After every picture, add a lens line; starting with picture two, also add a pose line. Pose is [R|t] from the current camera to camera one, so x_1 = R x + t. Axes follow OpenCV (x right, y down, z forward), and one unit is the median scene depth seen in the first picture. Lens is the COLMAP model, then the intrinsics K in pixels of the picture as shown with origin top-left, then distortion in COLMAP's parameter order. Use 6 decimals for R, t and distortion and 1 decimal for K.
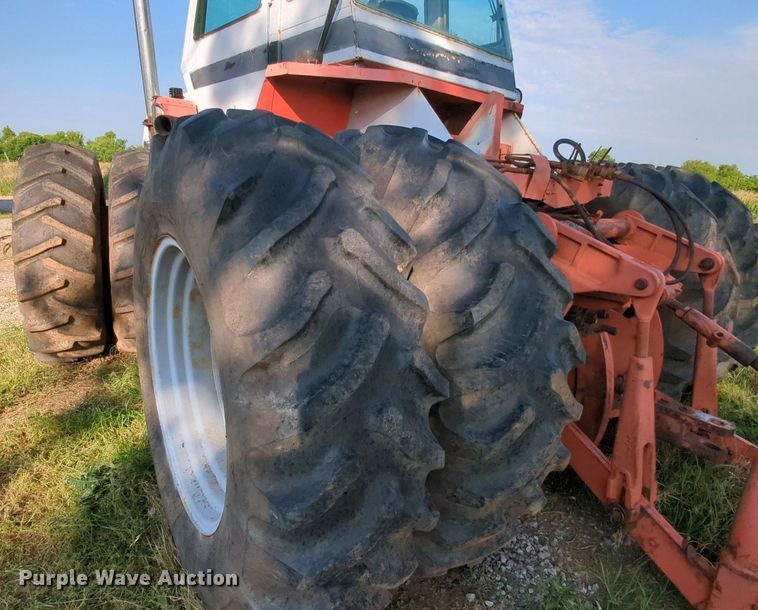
lens RADIAL K [[456.3, 0, 356.0], [0, 456.3, 304.9], [0, 0, 1]] dist [0.001838, -0.015147]
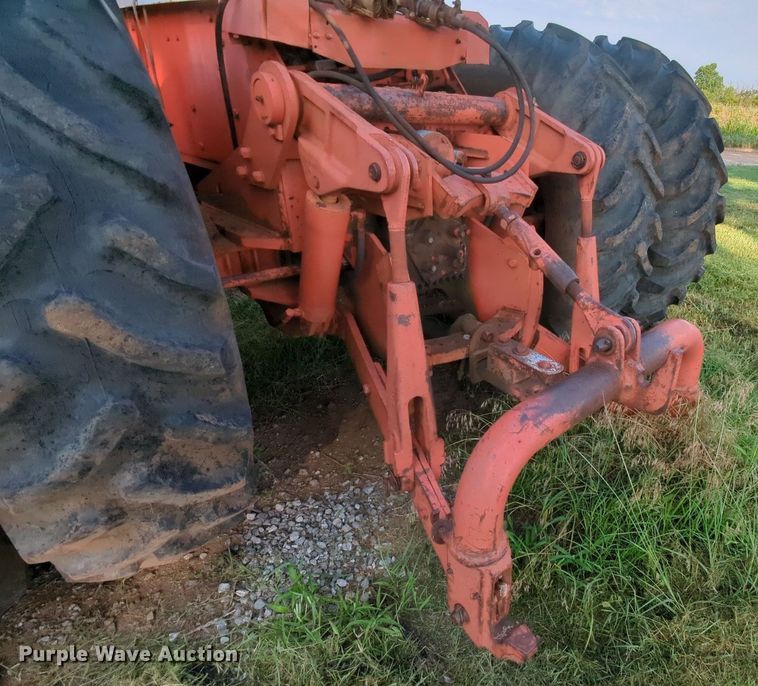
lens RADIAL K [[483.0, 0, 507.8], [0, 483.0, 376.0], [0, 0, 1]] dist [-0.002891, -0.000313]
pose [[0.989799, -0.048149, 0.134092, 0.660855], [0.011778, 0.965595, 0.259783, 0.057749], [-0.141987, -0.255554, 0.956312, 0.199425]]
